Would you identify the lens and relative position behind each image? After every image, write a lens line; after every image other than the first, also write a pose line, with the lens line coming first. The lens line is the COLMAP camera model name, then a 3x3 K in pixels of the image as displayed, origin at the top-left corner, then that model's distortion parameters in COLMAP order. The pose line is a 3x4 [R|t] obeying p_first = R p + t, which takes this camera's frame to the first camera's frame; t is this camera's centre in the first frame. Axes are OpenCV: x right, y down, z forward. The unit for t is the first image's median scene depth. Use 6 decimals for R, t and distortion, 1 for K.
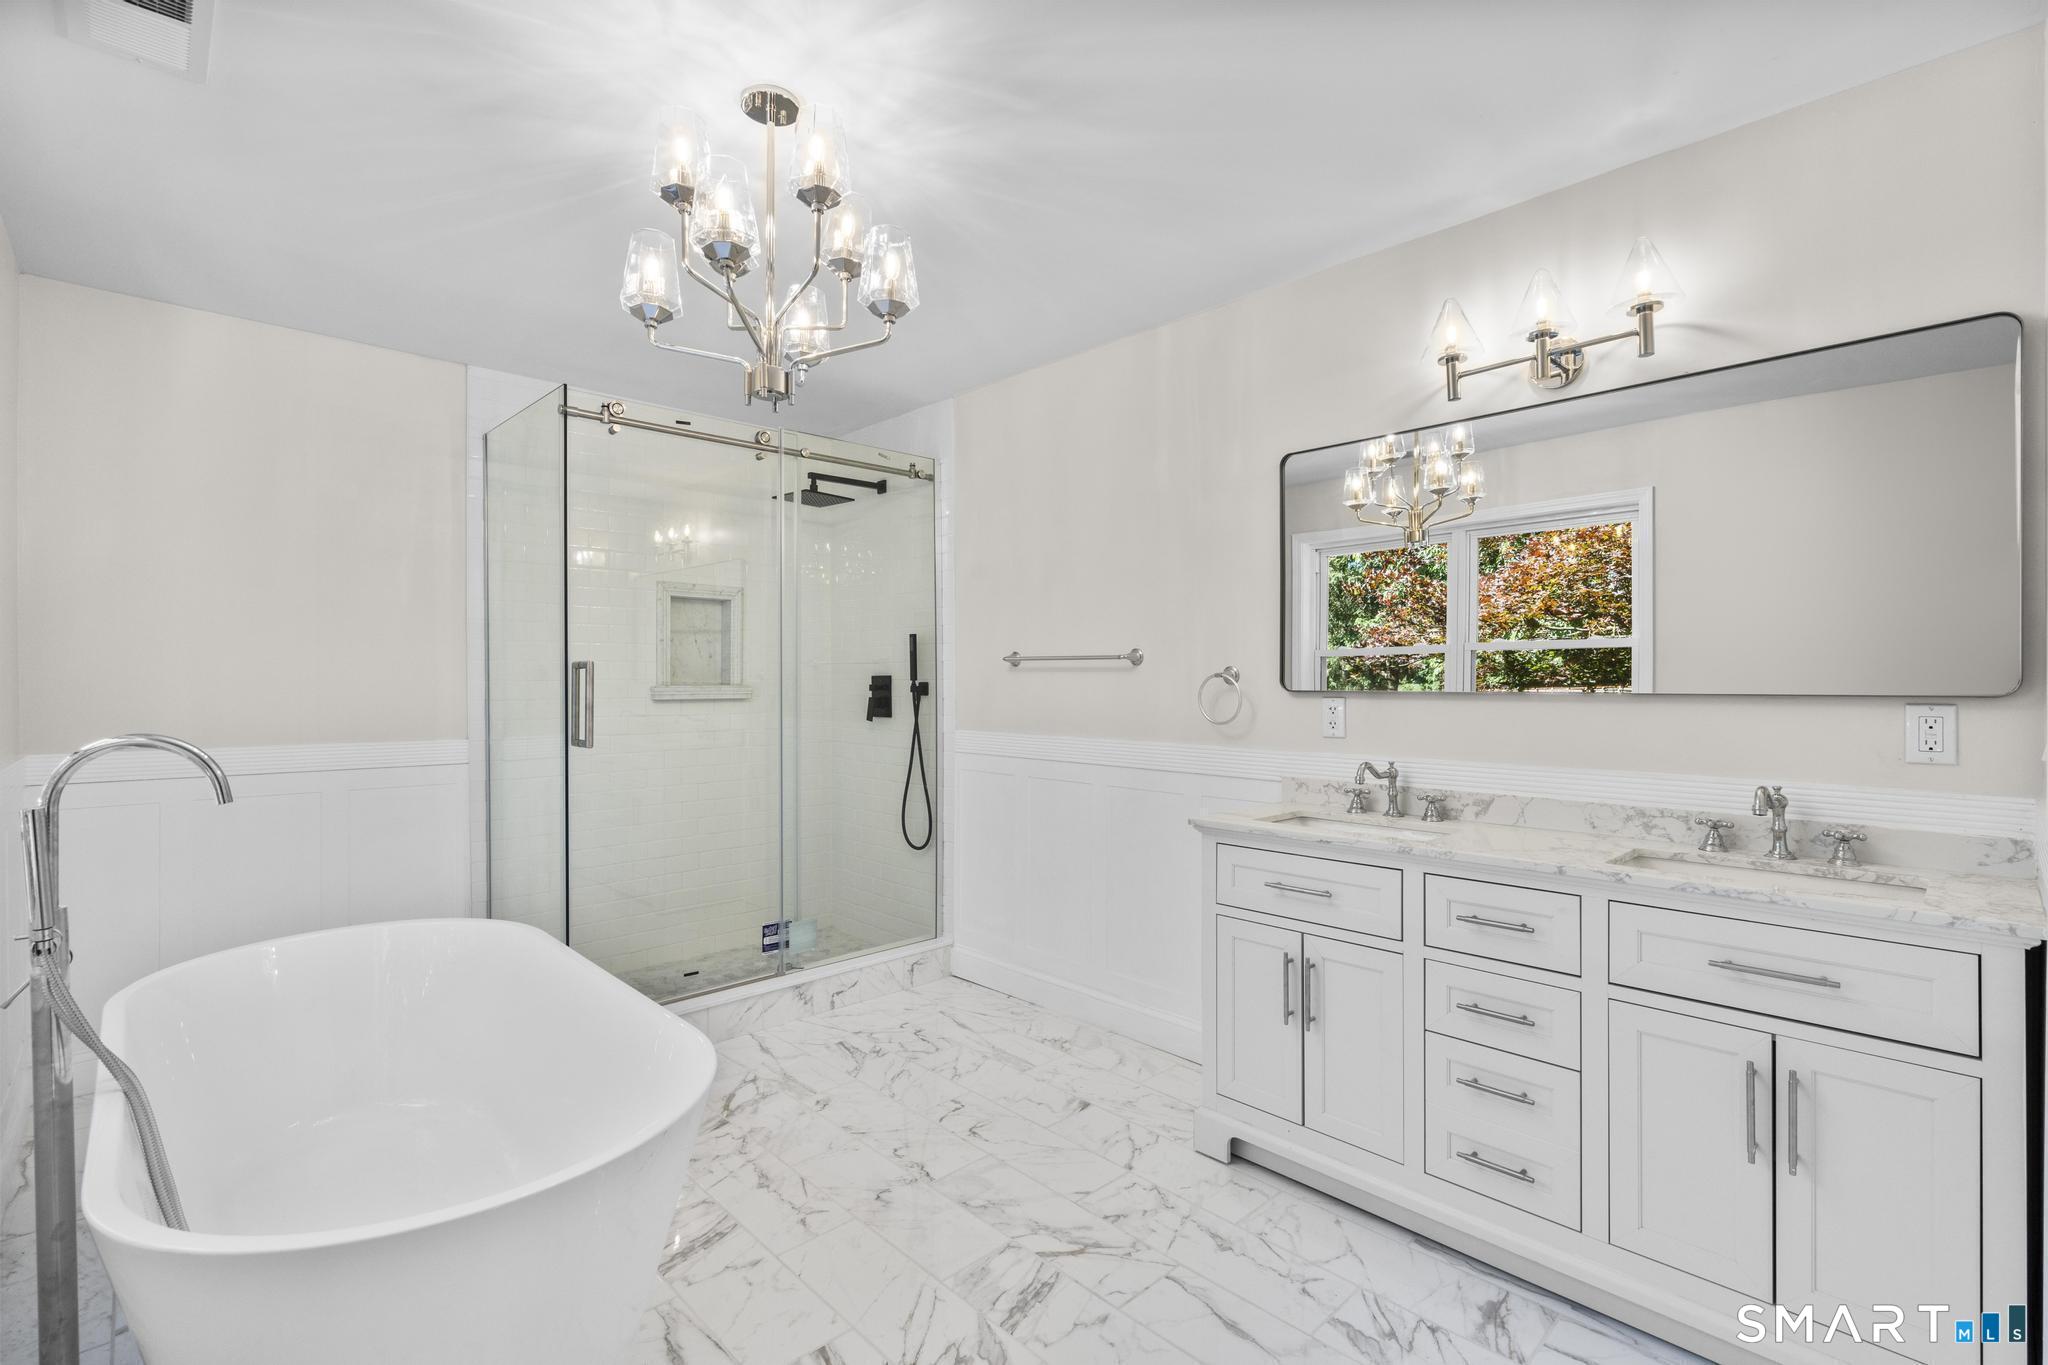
lens RADIAL K [[919.0, 0, 1019.9], [0, 919.0, 682.0], [0, 0, 1]] dist [-0.002289, 0.000002]
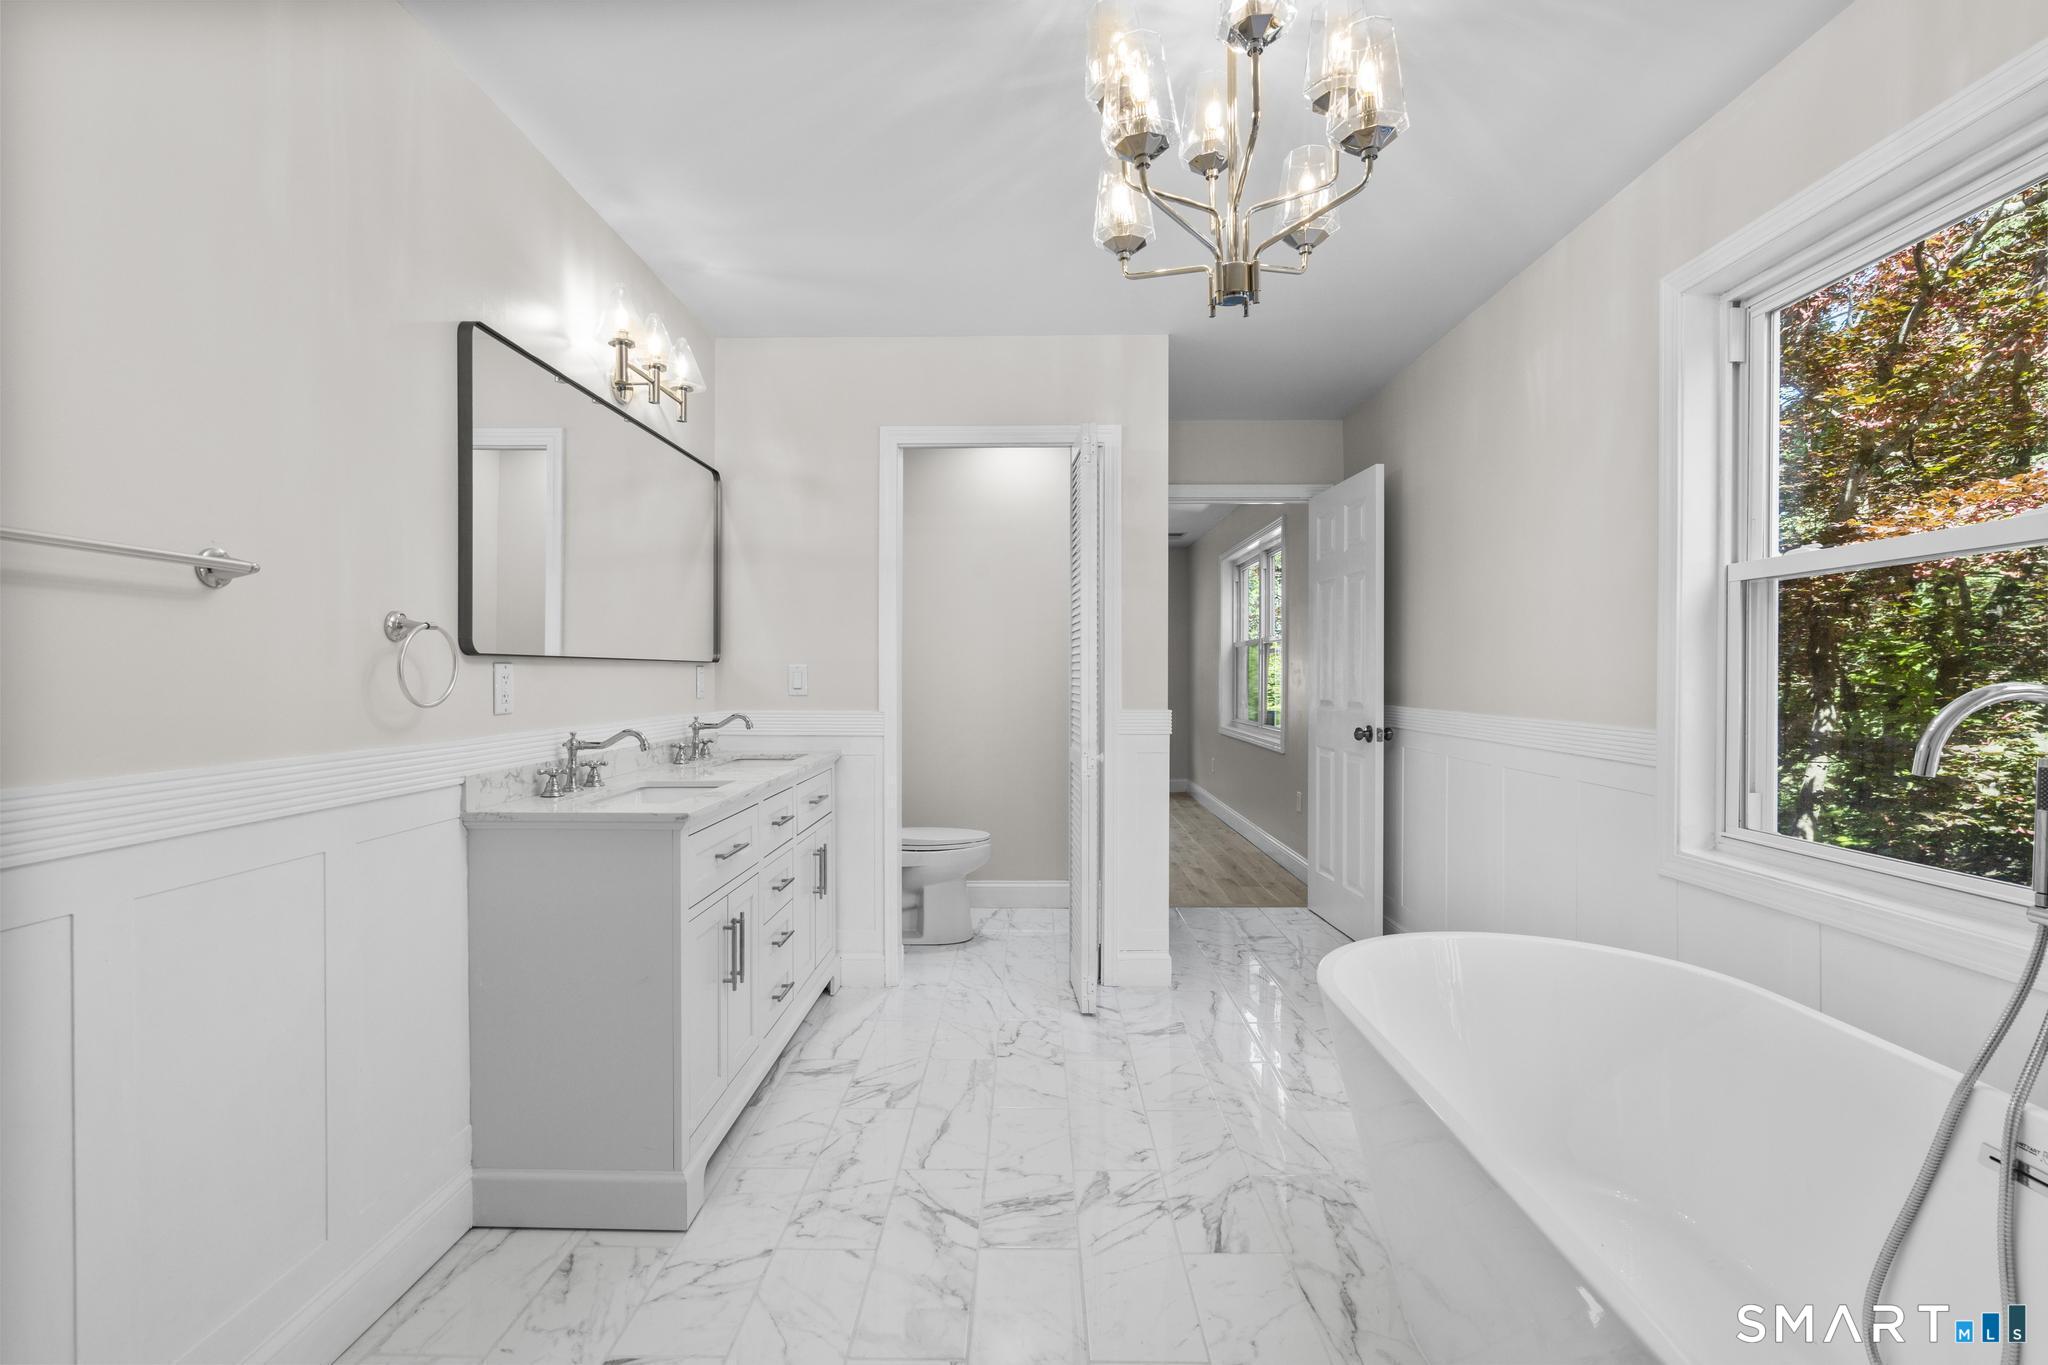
lens RADIAL K [[919.0, 0, 1019.9], [0, 919.0, 682.0], [0, 0, 1]] dist [-0.002289, 0.000002]
pose [[-0.712627, -0.004647, 0.701528, -0.682823], [0.002322, 0.999957, 0.008982, 0.035597], [-0.701539, 0.008030, -0.712586, 1.632884]]
